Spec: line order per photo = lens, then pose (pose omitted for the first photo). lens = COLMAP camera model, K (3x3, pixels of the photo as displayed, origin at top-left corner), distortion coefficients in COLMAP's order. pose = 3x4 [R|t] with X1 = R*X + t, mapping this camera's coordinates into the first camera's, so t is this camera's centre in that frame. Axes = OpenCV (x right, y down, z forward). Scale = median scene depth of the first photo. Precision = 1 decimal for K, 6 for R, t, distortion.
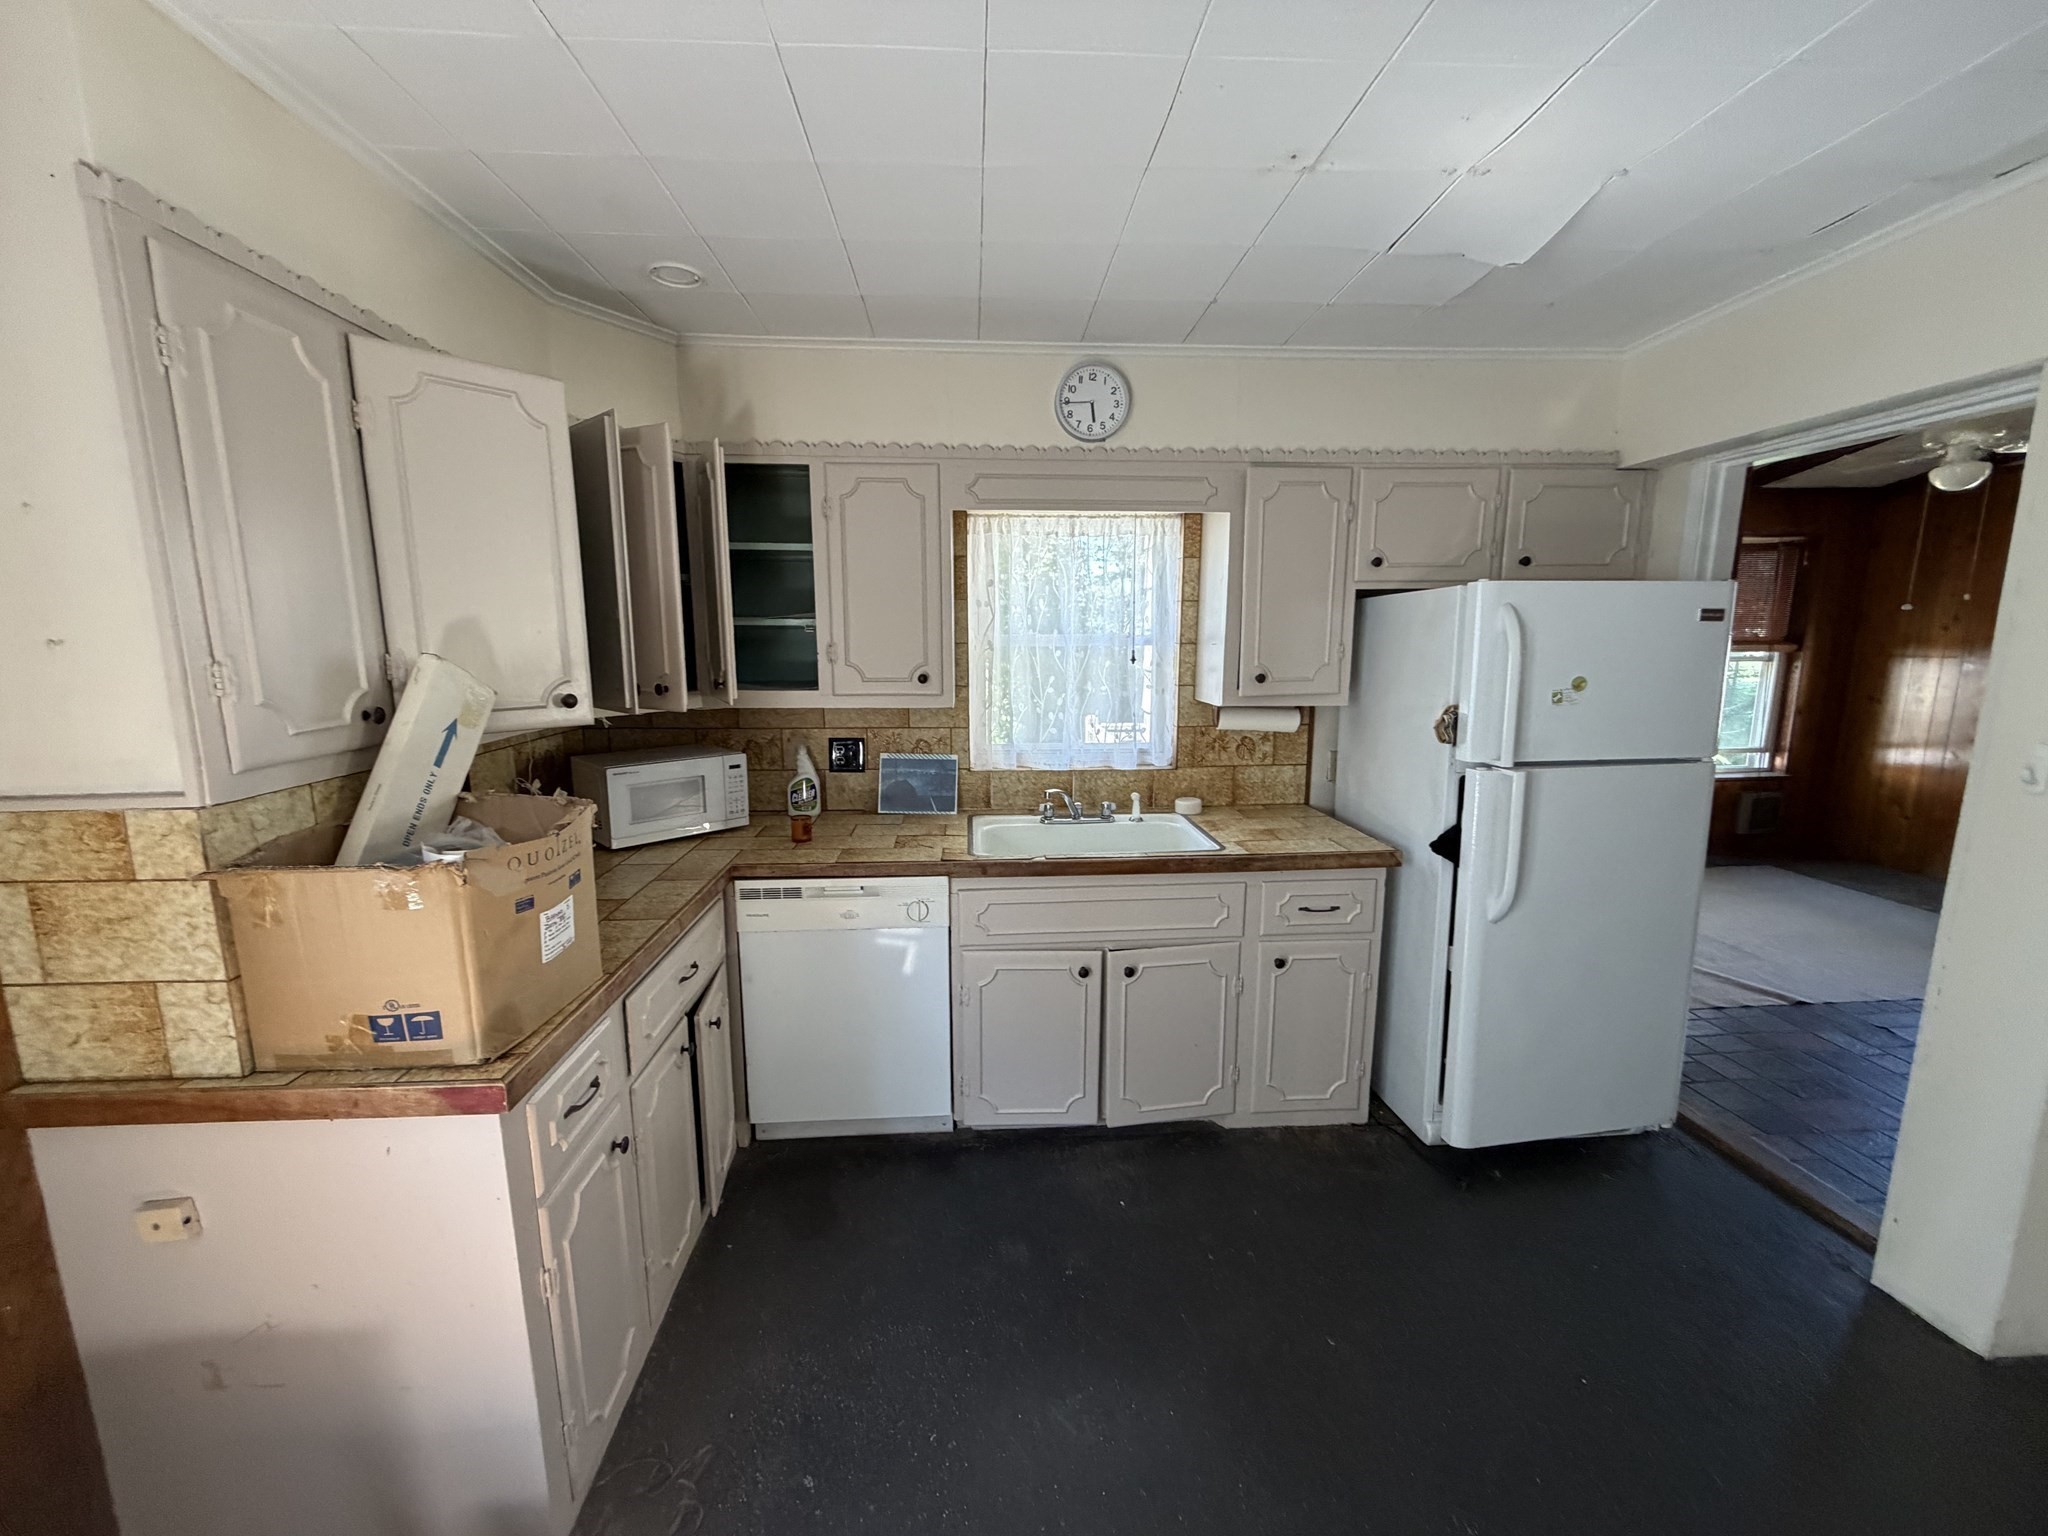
lens RADIAL K [[815.4, 0, 1026.2], [0, 815.4, 764.1], [0, 0, 1]] dist [0.001752, 0.000132]
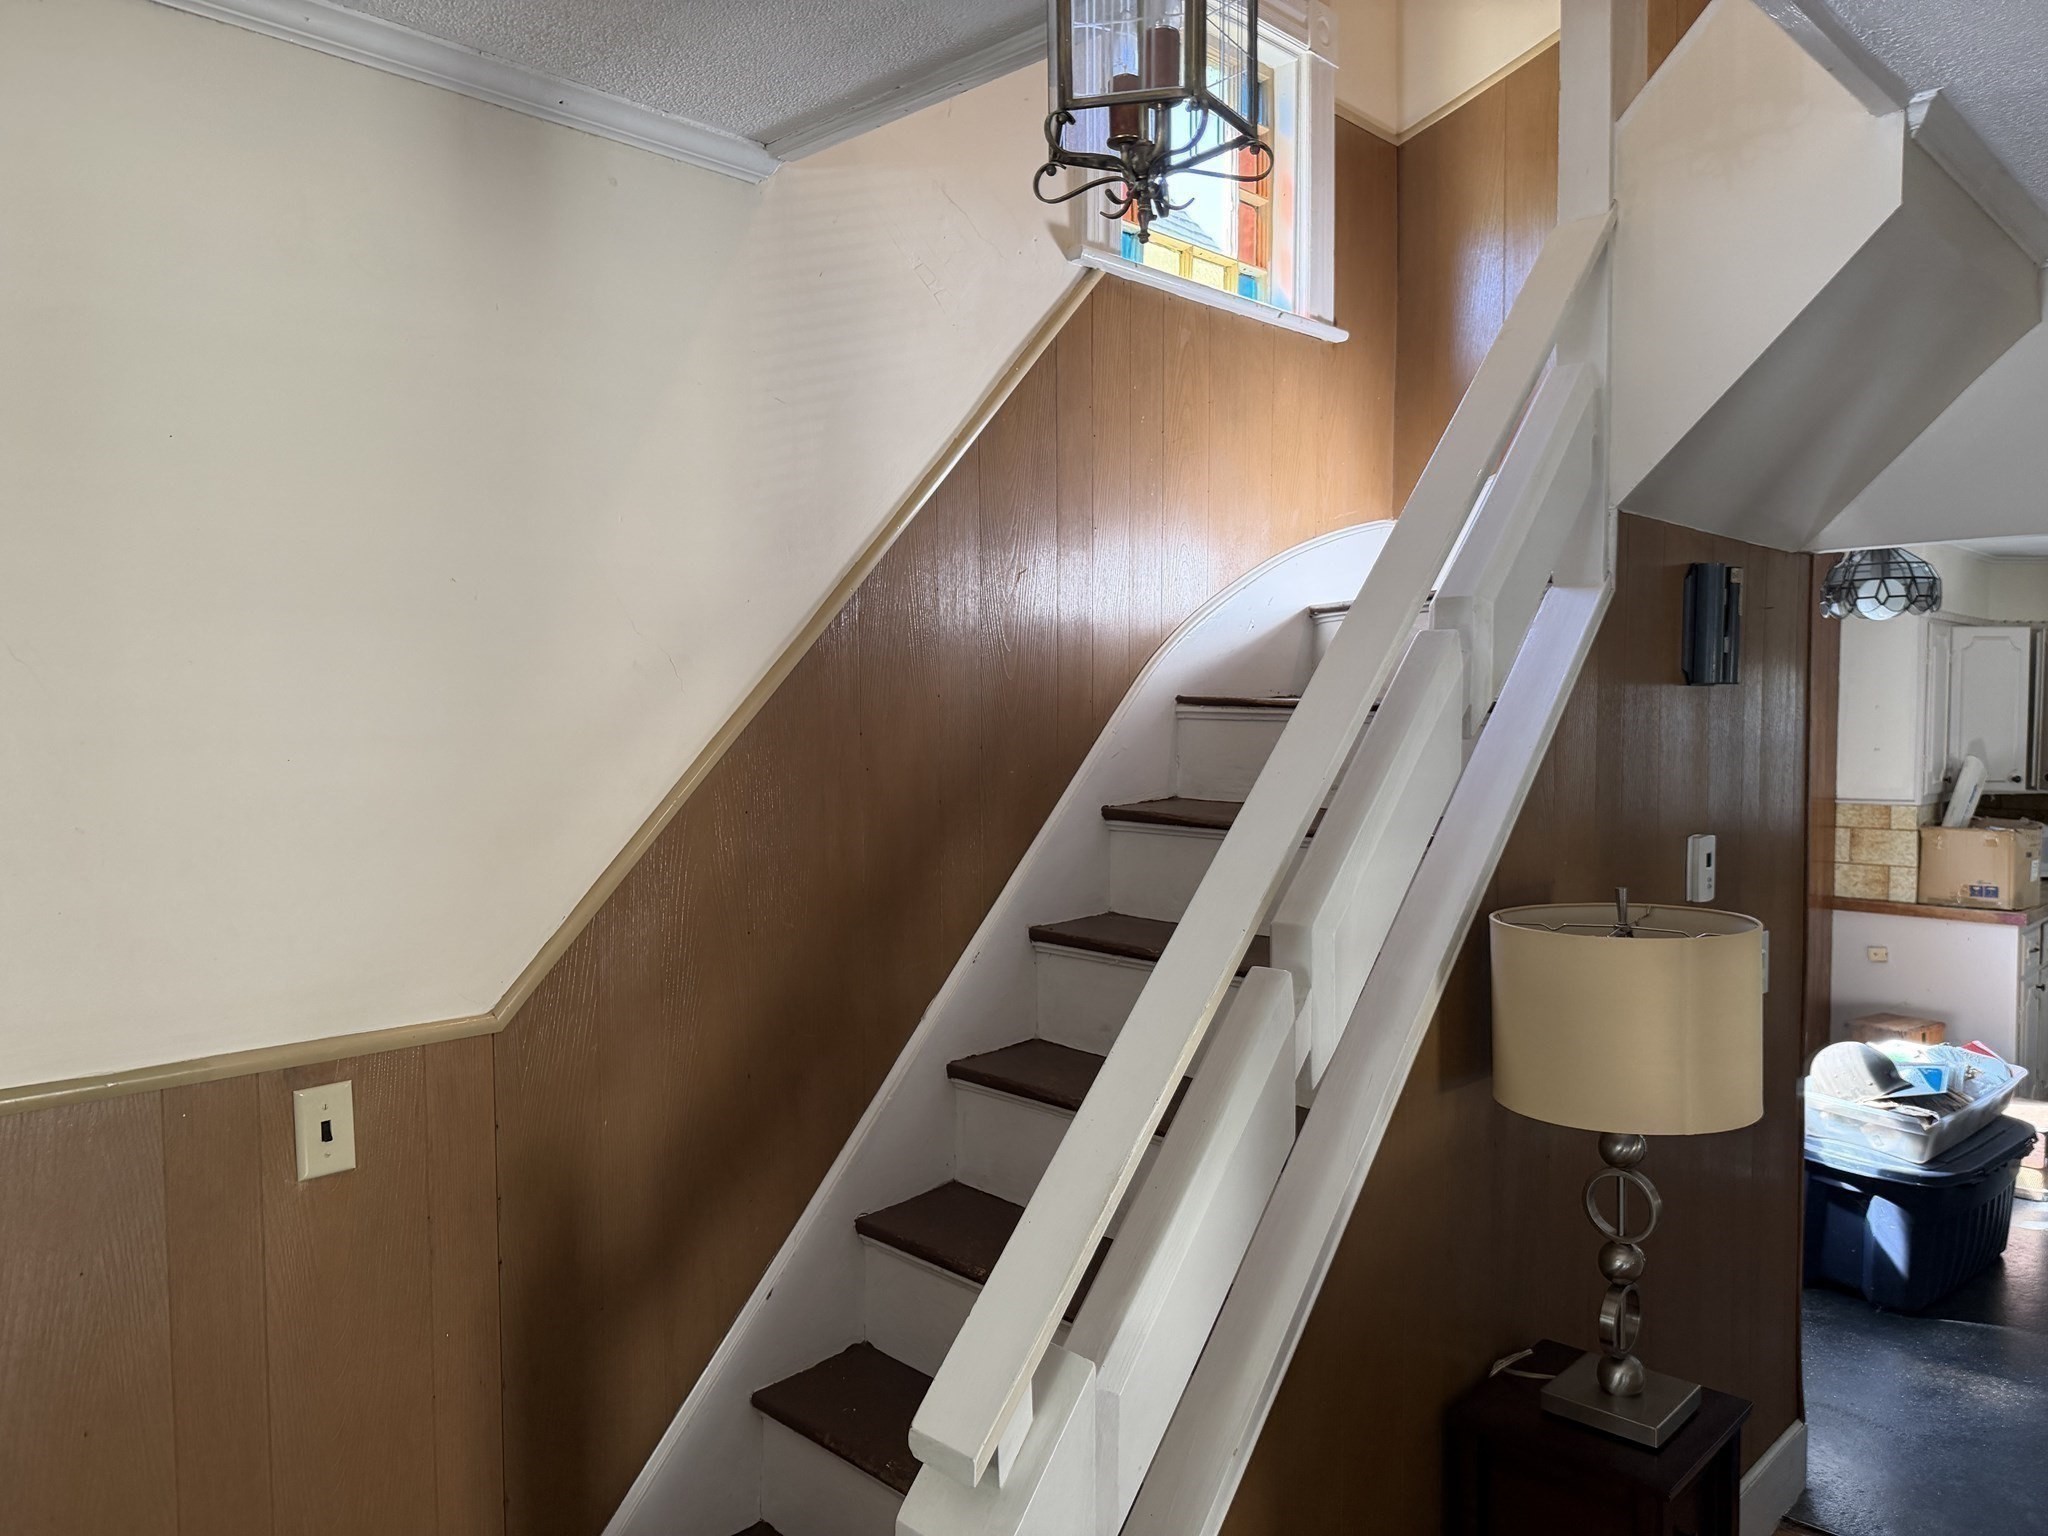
lens RADIAL K [[1442.8, 0, 1028.4], [0, 1442.8, 776.5], [0, 0, 1]] dist [-0.010747, -0.003956]
pose [[0.652868, 0.038047, -0.756516, 0.765875], [-0.124518, 0.990542, -0.057642, 0.618082], [0.747167, 0.131832, 0.651430, -4.566262]]
